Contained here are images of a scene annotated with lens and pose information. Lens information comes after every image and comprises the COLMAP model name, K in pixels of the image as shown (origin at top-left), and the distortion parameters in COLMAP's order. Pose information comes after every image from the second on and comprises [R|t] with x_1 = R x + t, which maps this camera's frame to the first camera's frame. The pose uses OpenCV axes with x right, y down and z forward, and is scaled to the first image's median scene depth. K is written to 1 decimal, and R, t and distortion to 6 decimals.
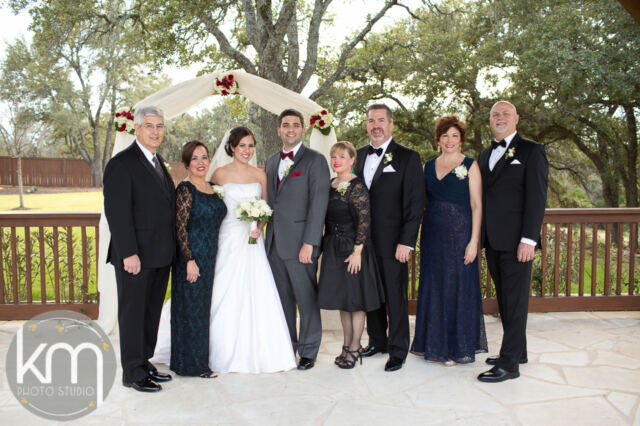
lens RADIAL K [[610.4, 0, 317.6], [0, 610.4, 210.5], [0, 0, 1]] dist [-0.094957, 0.109727]
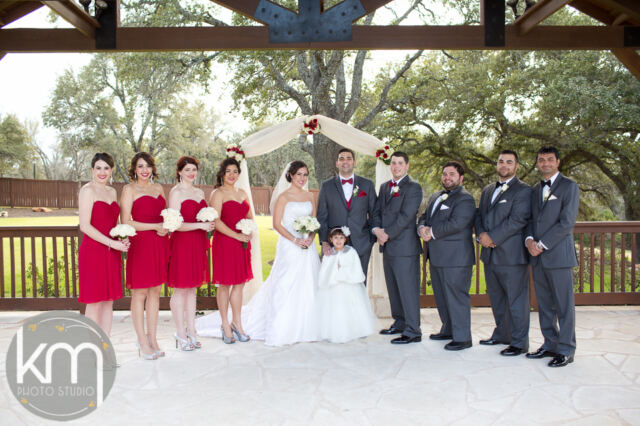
lens RADIAL K [[615.8, 0, 320.0], [0, 615.8, 213.0], [0, 0, 1]] dist [-0.064087, 0.023207]
pose [[0.999295, -0.002399, -0.037460, -0.025503], [0.001148, 0.999442, -0.033387, 0.006746], [0.037519, 0.033321, 0.998740, -0.094645]]
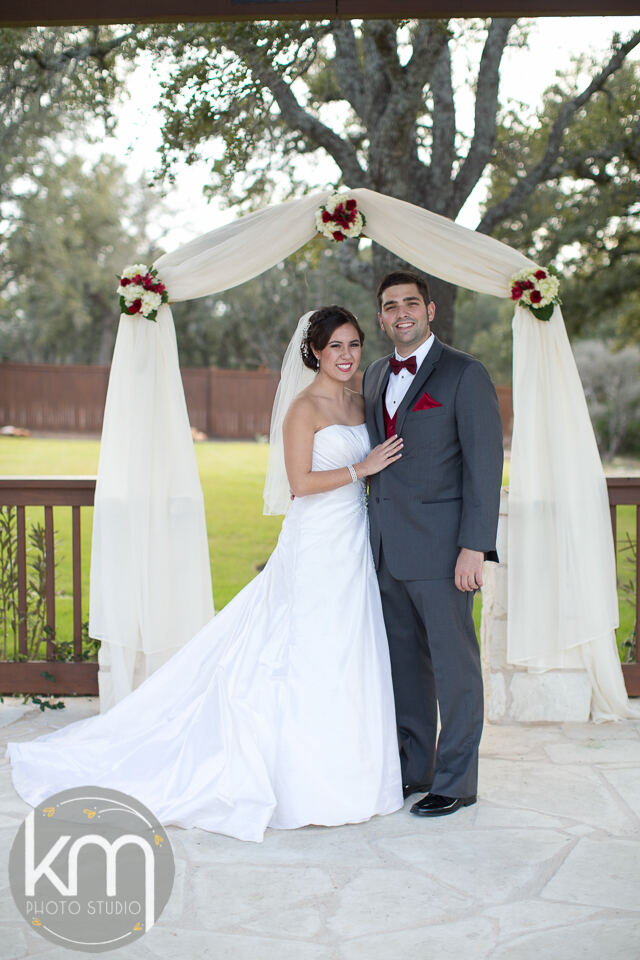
lens RADIAL K [[1533.2, 0, 322.2], [0, 1533.2, 447.1], [0, 0, 1]] dist [-0.129166, 0.107846]
pose [[0.995179, 0.001692, -0.098063, -0.013324], [-0.004144, 0.999684, -0.024805, 0.002785], [0.097990, 0.025092, 0.994871, -0.072418]]
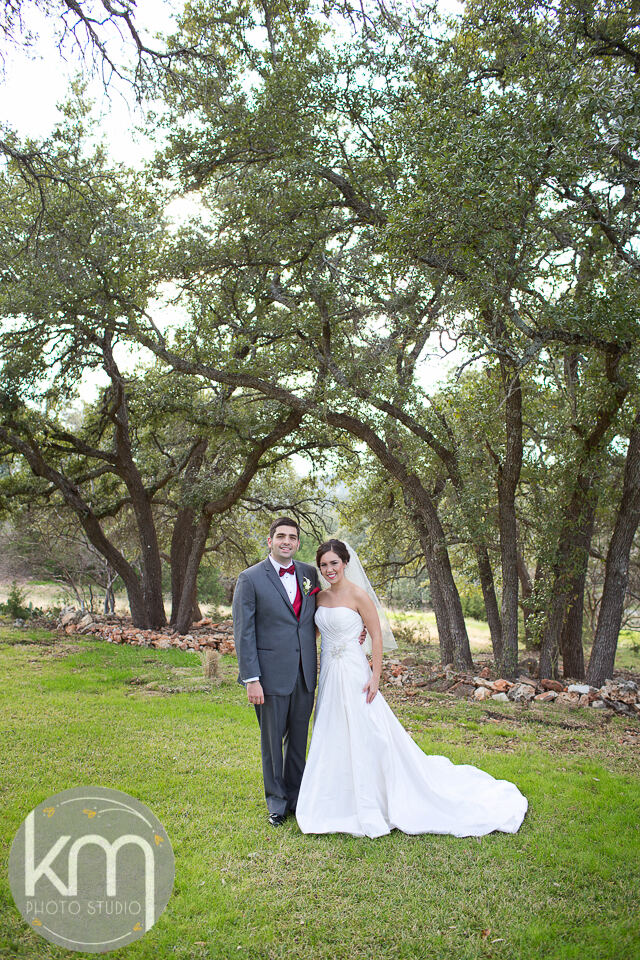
lens RADIAL K [[915.5, 0, 315.2], [0, 915.5, 482.2], [0, 0, 1]] dist [-0.094957, 0.109727]
pose [[0.850536, -0.013755, 0.525737, 0.017516], [0.064879, 0.994766, -0.078935, -0.035213], [-0.521900, 0.101246, 0.846977, 0.412467]]
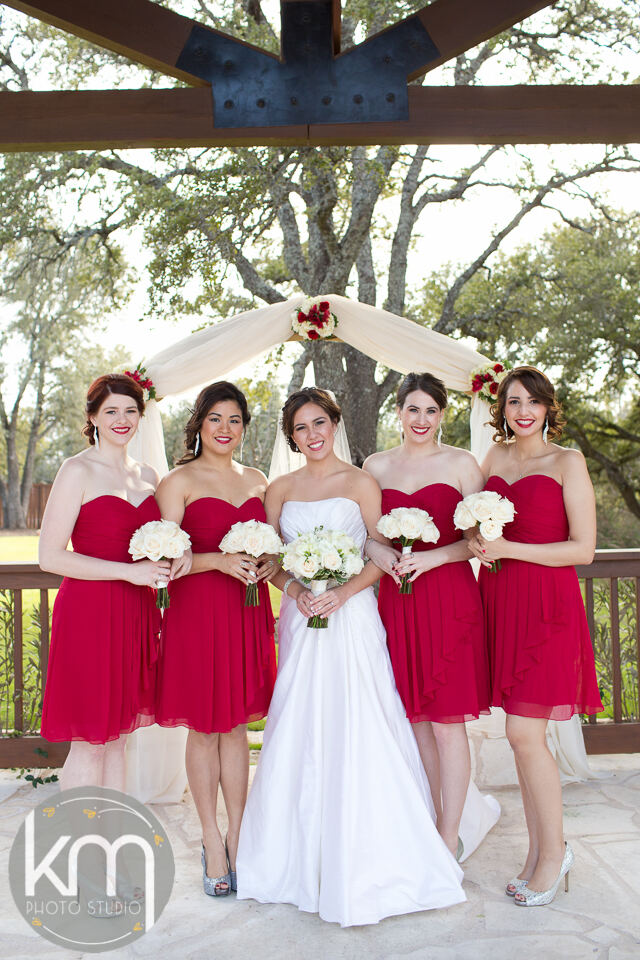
lens RADIAL K [[1001.6, 0, 323.7], [0, 1001.6, 444.9], [0, 0, 1]] dist [-0.107609, 0.151602]
pose [[0.999199, -0.017122, -0.036169, -0.034417], [0.012652, 0.992646, -0.120386, 0.002961], [0.037964, 0.119832, 0.992068, 0.040049]]
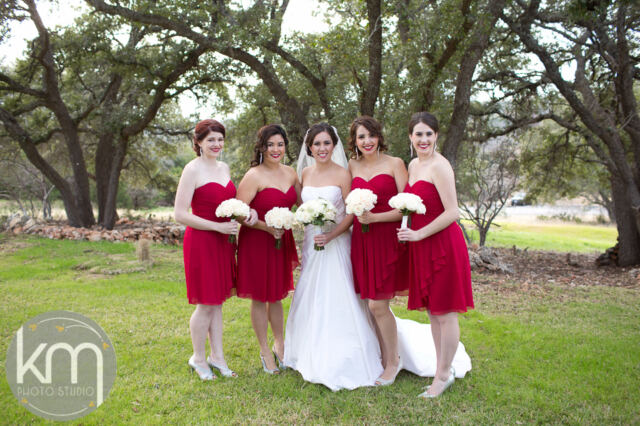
lens RADIAL K [[610.4, 0, 317.6], [0, 610.4, 210.5], [0, 0, 1]] dist [-0.094957, 0.109727]
pose [[0.719539, -0.120018, 0.684002, 0.040589], [0.093251, 0.992731, 0.076094, -0.024314], [-0.688163, 0.009031, 0.725500, 0.509735]]
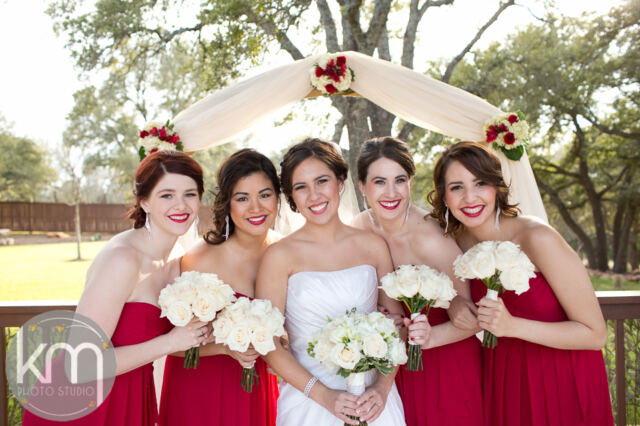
lens RADIAL K [[610.4, 0, 317.6], [0, 610.4, 210.5], [0, 0, 1]] dist [-0.094957, 0.109727]
pose [[0.993958, -0.020658, -0.107803, -0.032587], [0.013468, 0.997662, -0.067001, -0.013866], [0.108935, 0.065144, 0.991912, 0.137723]]
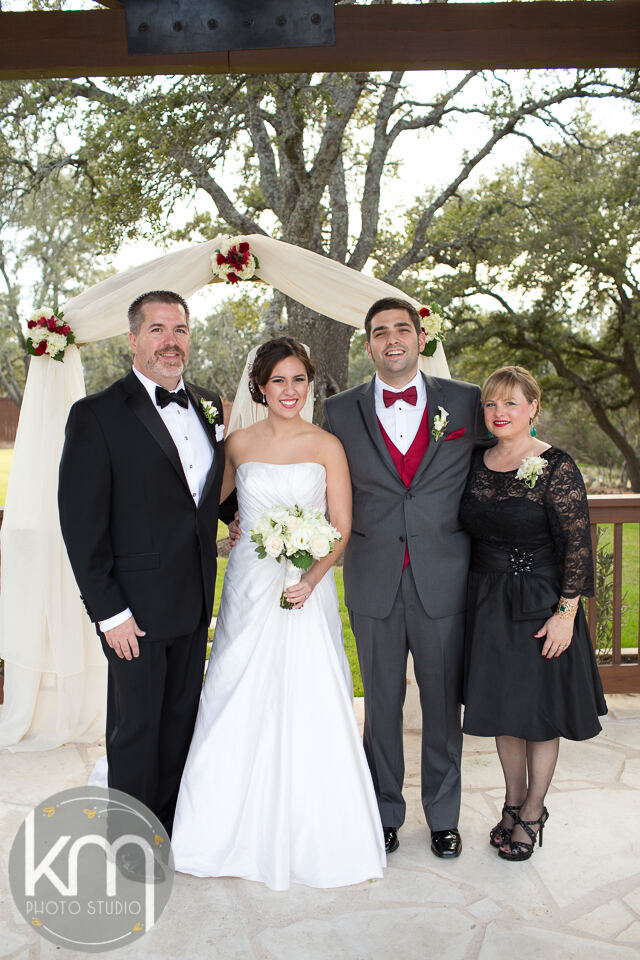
lens RADIAL K [[915.5, 0, 315.2], [0, 915.5, 482.2], [0, 0, 1]] dist [-0.094957, 0.109727]
pose [[0.998522, -0.010429, -0.053331, -0.012969], [0.011223, 0.999830, 0.014614, -0.008850], [0.053170, -0.015191, 0.998470, 0.067100]]
